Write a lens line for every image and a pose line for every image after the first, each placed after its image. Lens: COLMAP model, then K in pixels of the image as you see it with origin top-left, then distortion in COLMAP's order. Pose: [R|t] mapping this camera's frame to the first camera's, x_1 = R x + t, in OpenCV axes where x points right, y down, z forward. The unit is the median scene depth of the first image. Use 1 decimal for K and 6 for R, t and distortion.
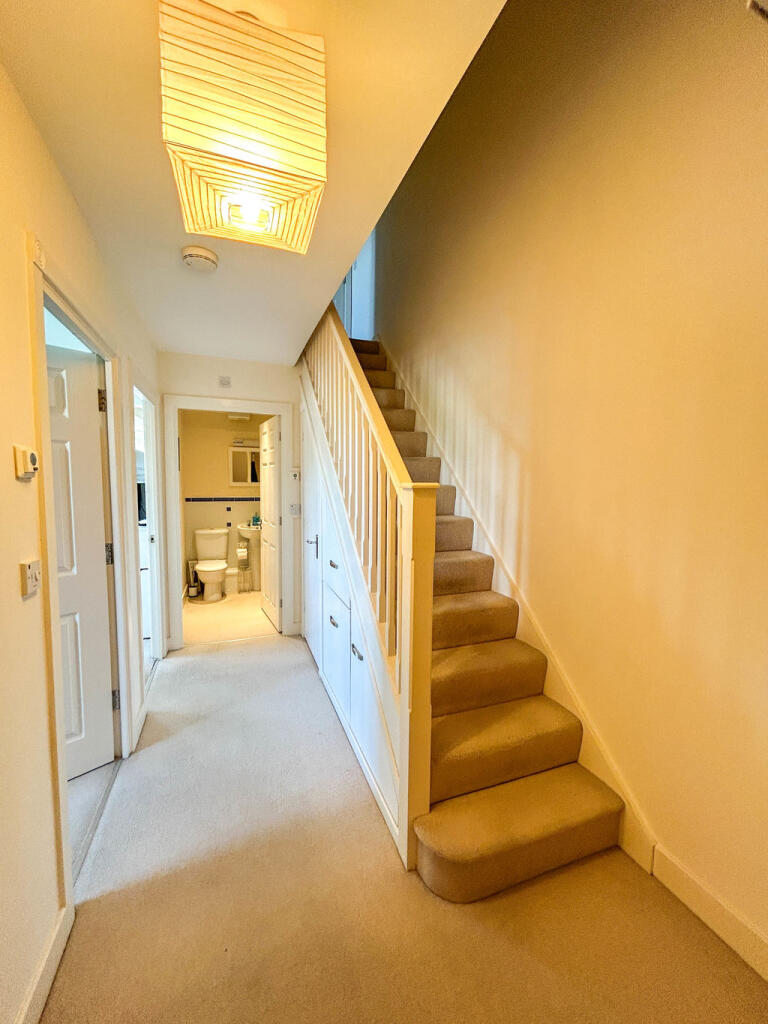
lens RADIAL K [[411.1, 0, 384.0], [0, 411.1, 512.0], [0, 0, 1]] dist [0.001265, 0.000024]
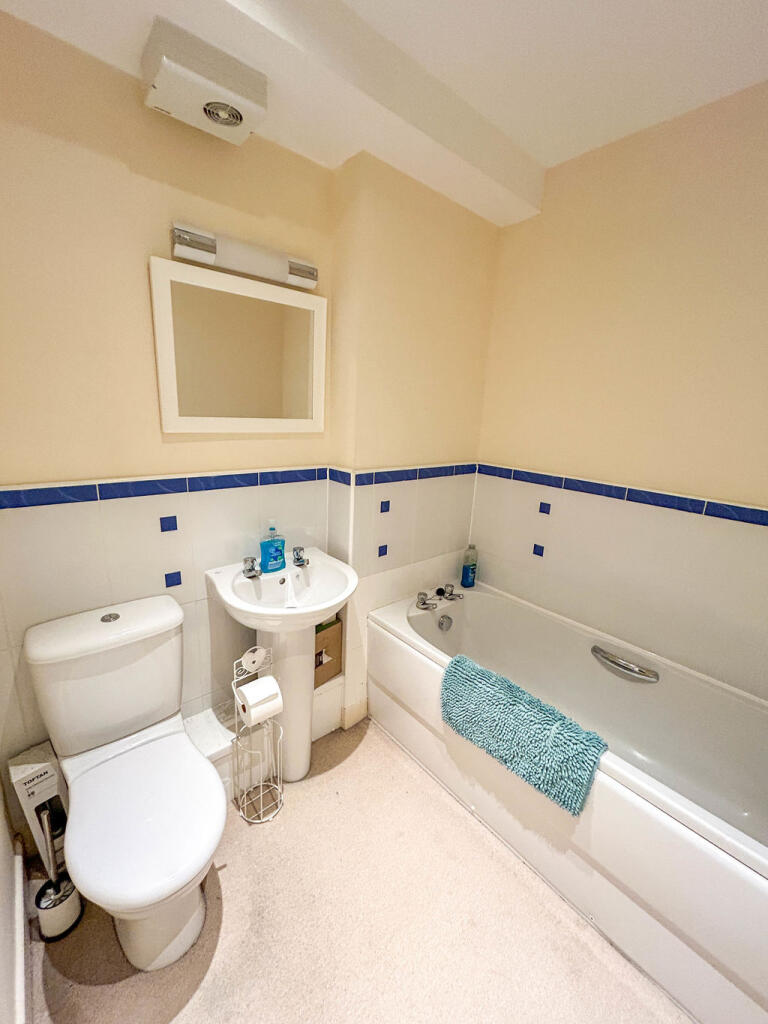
lens RADIAL K [[411.1, 0, 384.0], [0, 411.1, 512.0], [0, 0, 1]] dist [0.001265, 0.000024]
pose [[0.937520, -0.039268, 0.345708, -0.340691], [-0.022095, 0.984886, 0.171788, -0.061343], [-0.347229, -0.168693, 0.922483, 0.718618]]
